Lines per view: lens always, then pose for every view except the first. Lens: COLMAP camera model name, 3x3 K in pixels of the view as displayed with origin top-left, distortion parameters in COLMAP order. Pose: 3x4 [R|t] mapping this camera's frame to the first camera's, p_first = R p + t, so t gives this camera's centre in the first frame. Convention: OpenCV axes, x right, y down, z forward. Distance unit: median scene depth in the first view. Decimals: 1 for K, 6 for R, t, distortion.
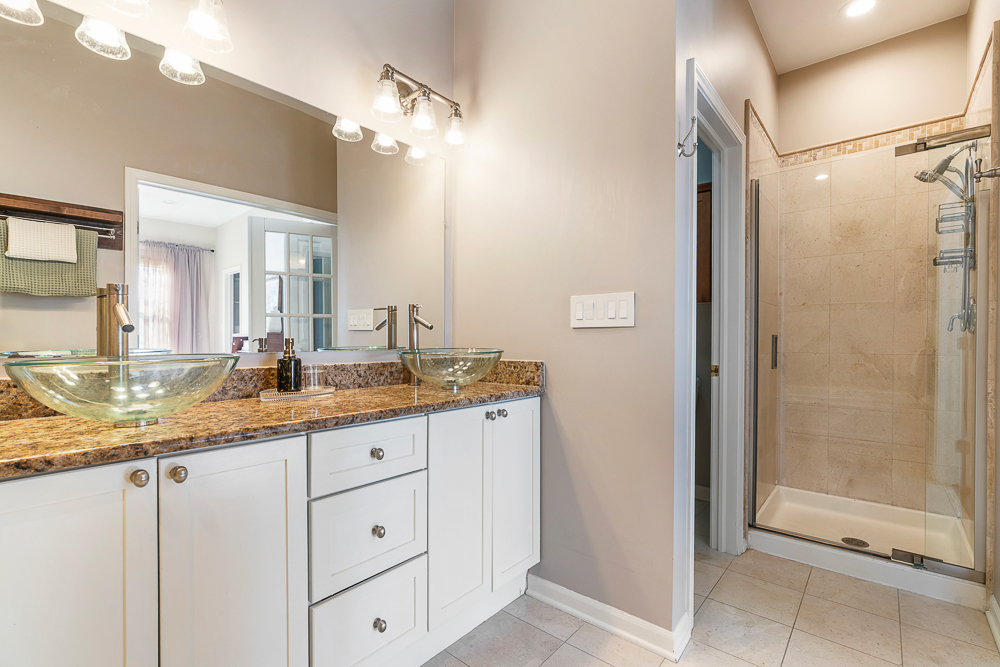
lens RADIAL K [[457.3, 0, 504.5], [0, 457.3, 336.6], [0, 0, 1]] dist [-0.026548, -0.000891]
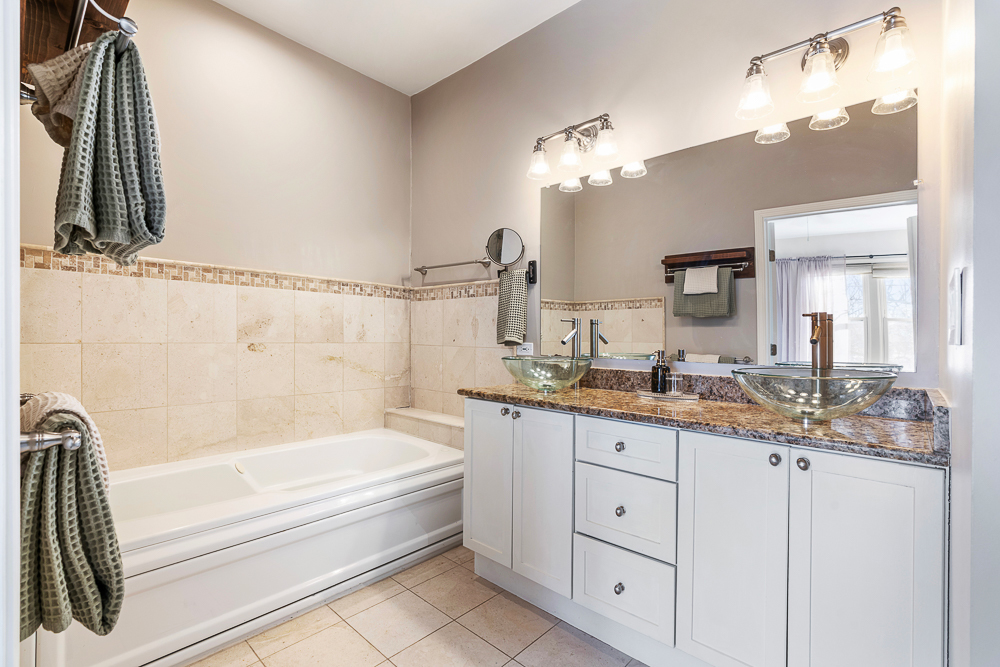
lens RADIAL K [[457.3, 0, 504.3], [0, 457.3, 333.7], [0, 0, 1]] dist [-0.026548, -0.000891]
pose [[-0.042634, -0.005287, -0.999077, 0.789520], [-0.013792, 0.999894, -0.004703, -0.029200], [0.998996, 0.013579, -0.042702, 0.608982]]
